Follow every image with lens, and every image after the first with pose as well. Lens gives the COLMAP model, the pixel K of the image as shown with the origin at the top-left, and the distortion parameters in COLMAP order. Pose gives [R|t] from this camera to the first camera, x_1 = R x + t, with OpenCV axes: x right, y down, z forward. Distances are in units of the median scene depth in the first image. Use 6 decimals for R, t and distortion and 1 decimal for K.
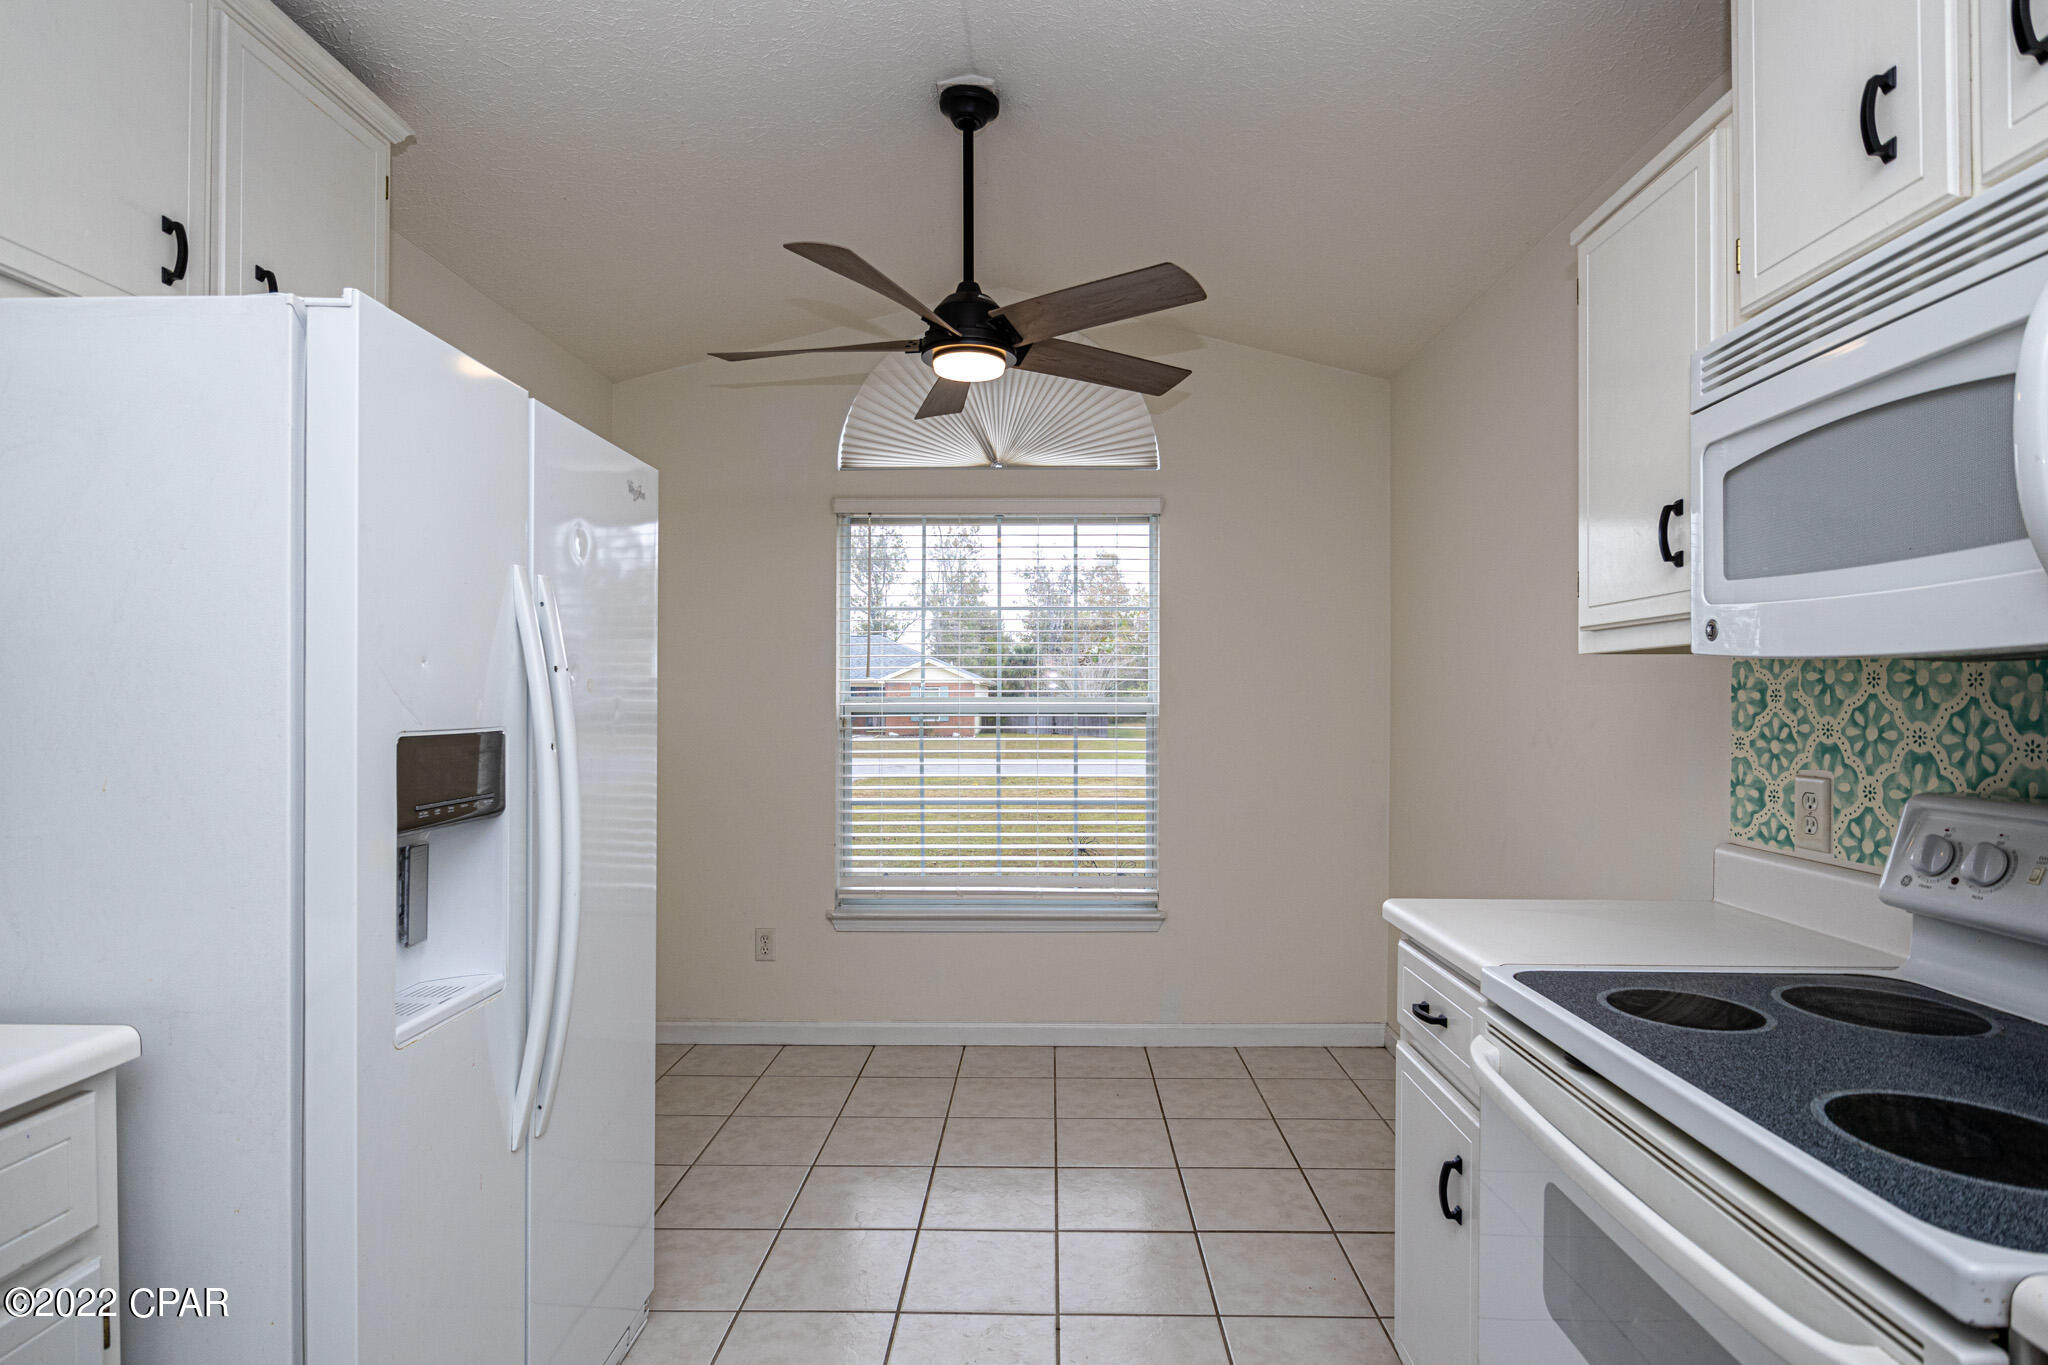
lens RADIAL K [[1021.6, 0, 1025.2], [0, 1021.6, 705.0], [0, 0, 1]] dist [-0.023460, -0.000446]
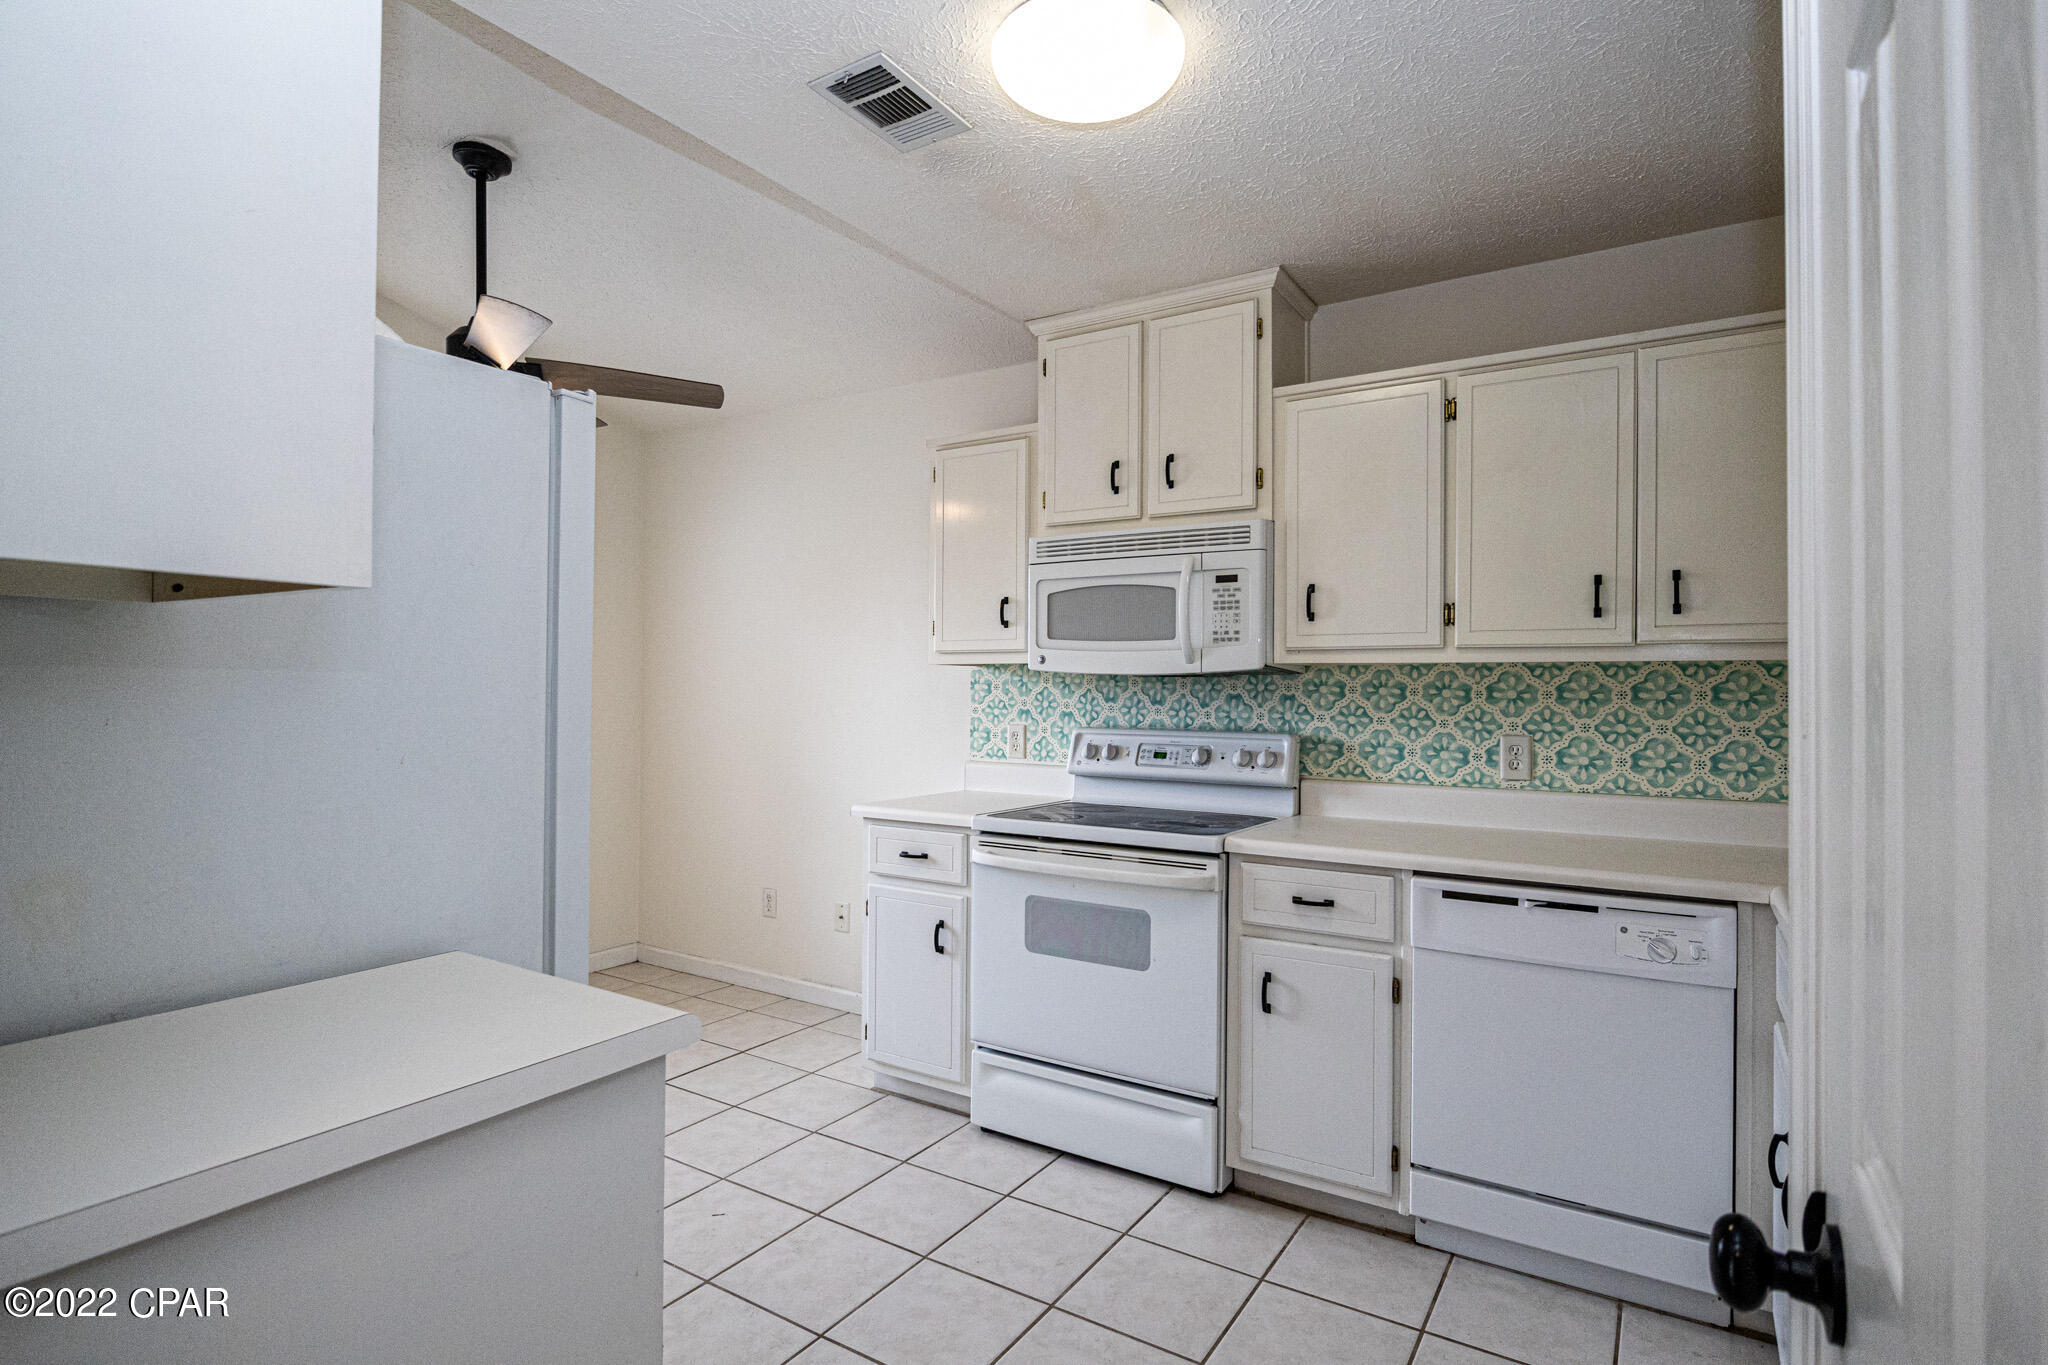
lens RADIAL K [[1036.1, 0, 1024.0], [0, 1036.1, 682.5], [0, 0, 1]] dist [-0.008186, 0.000262]
pose [[0.520135, 0.008050, 0.854046, -1.222355], [-0.002106, 0.999965, -0.008143, -0.001558], [-0.854081, 0.002437, 0.520134, -0.192642]]
